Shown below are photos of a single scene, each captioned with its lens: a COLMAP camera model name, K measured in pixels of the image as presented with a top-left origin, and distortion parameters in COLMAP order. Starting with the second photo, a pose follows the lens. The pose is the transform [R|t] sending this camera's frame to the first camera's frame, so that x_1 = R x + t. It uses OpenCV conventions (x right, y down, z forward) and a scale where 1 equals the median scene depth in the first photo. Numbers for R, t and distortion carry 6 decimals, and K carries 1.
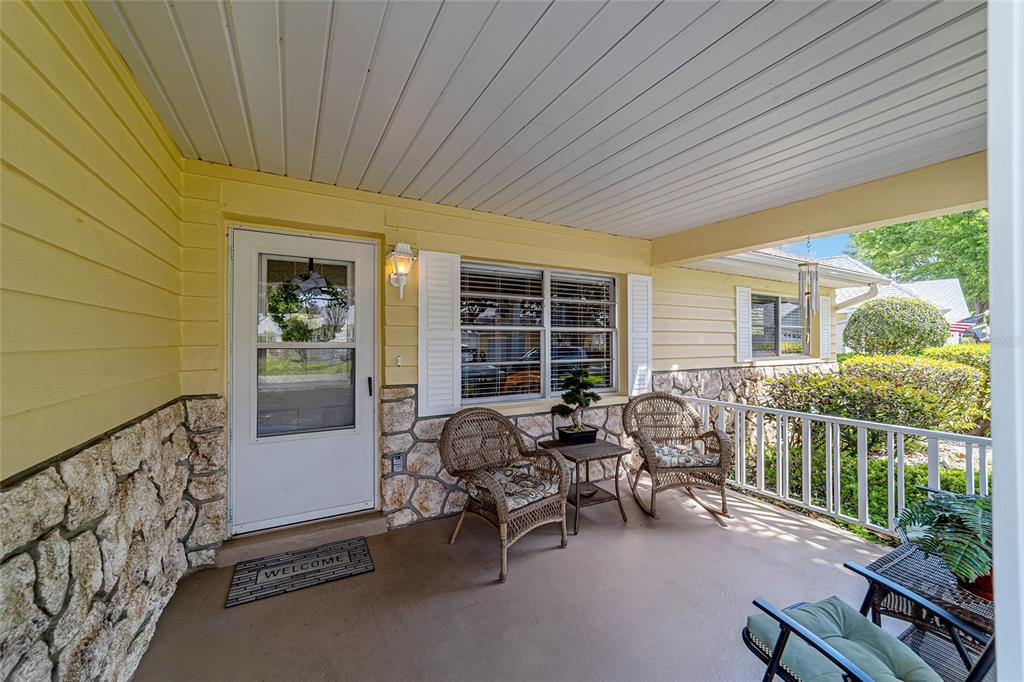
lens RADIAL K [[395.7, 0, 511.2], [0, 395.7, 337.4], [0, 0, 1]] dist [-0.011434, 0.005796]
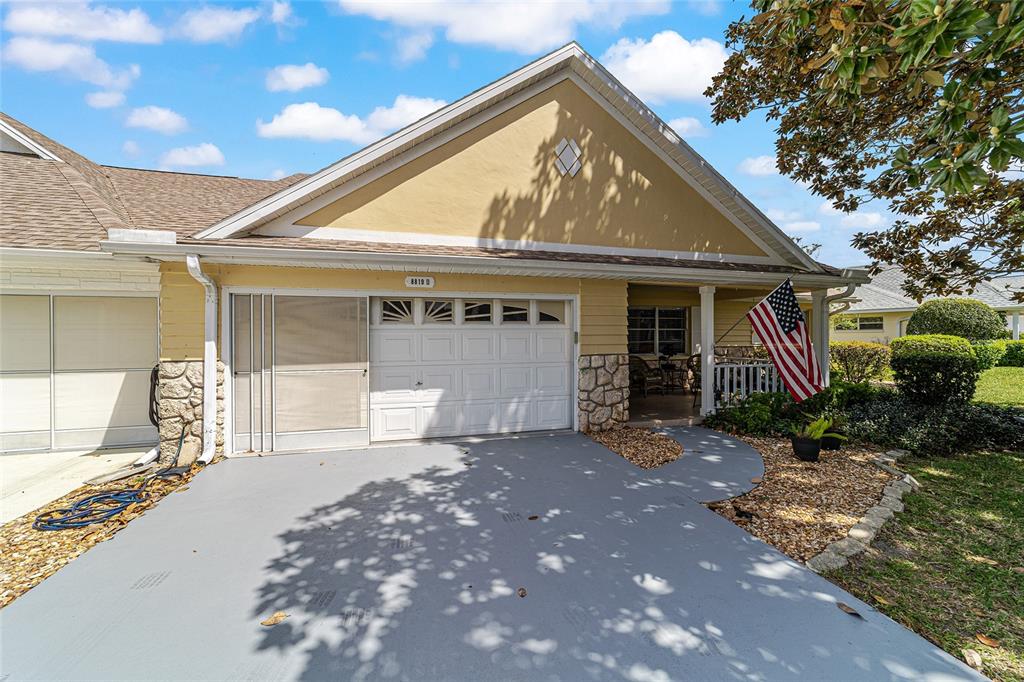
lens RADIAL K [[395.7, 0, 519.4], [0, 395.7, 338.5], [0, 0, 1]] dist [-0.011434, 0.005796]
pose [[0.977339, -0.003634, -0.211648, -0.323521], [0.006065, 0.999923, 0.010837, 0.004752], [0.211592, -0.011875, 0.977286, -2.303555]]
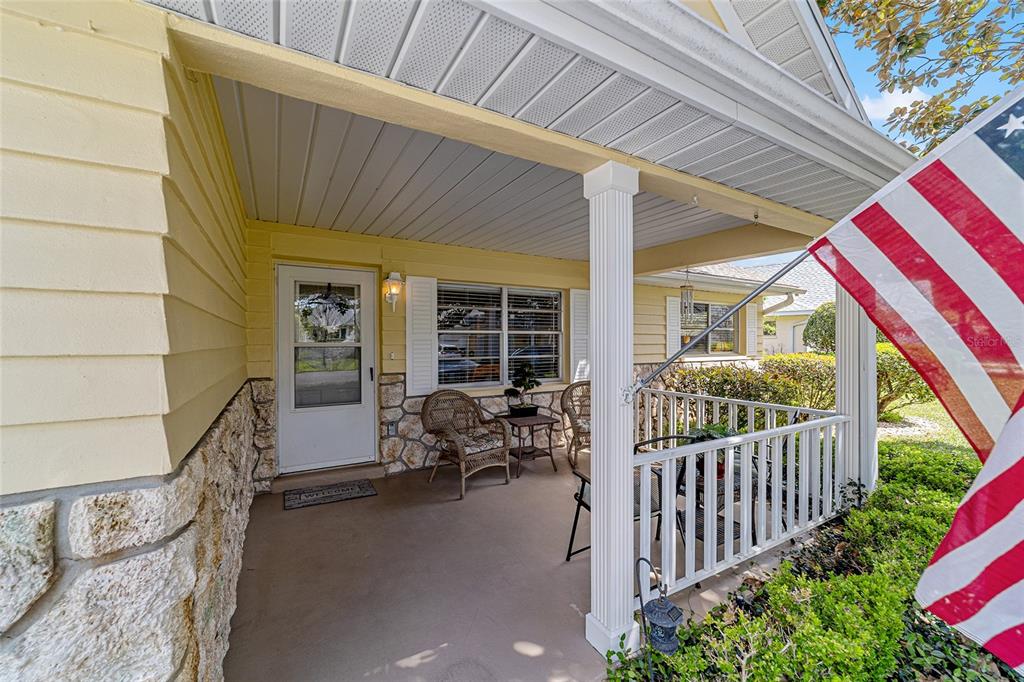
lens RADIAL K [[395.7, 0, 504.7], [0, 395.7, 343.7], [0, 0, 1]] dist [-0.011434, 0.005796]
pose [[0.999931, -0.000440, 0.011741, 0.095493], [0.000239, 0.999854, 0.017102, -0.007074], [-0.011746, -0.017098, 0.999785, -0.393844]]
